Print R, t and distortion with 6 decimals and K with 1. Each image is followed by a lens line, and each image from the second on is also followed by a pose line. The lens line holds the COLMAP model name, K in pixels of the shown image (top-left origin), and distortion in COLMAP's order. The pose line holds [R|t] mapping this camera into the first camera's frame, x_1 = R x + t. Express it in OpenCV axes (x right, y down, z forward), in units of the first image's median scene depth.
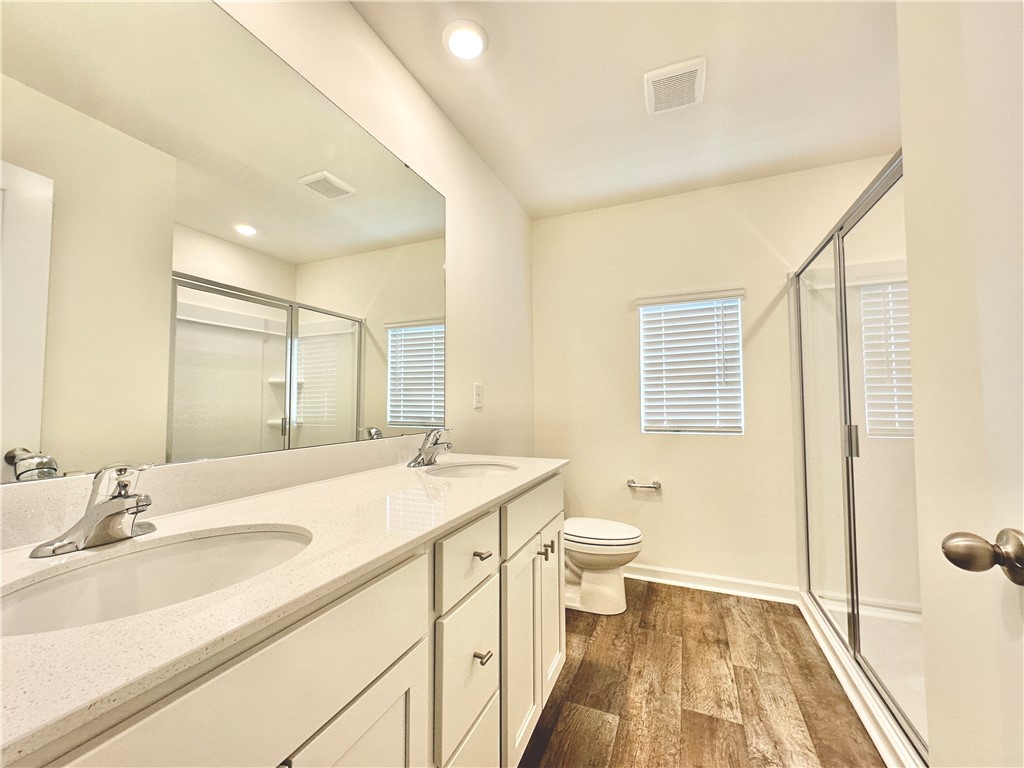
lens RADIAL K [[408.6, 0, 501.8], [0, 408.6, 382.2], [0, 0, 1]] dist [0.009242, -0.000075]
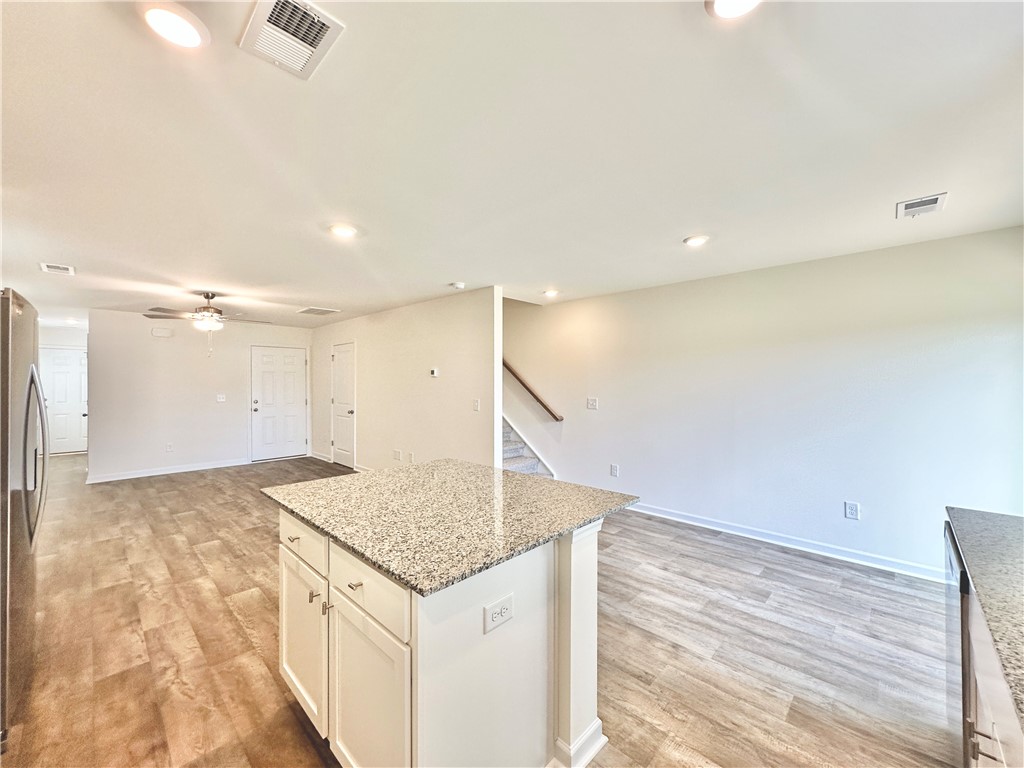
lens RADIAL K [[408.6, 0, 511.8], [0, 408.6, 384.3], [0, 0, 1]] dist [0.009242, -0.000075]
pose [[0.342327, 0.007168, 0.939554, -0.313615], [-0.055319, 0.998390, 0.012538, -0.206143], [-0.937951, -0.056267, 0.342172, -0.568946]]
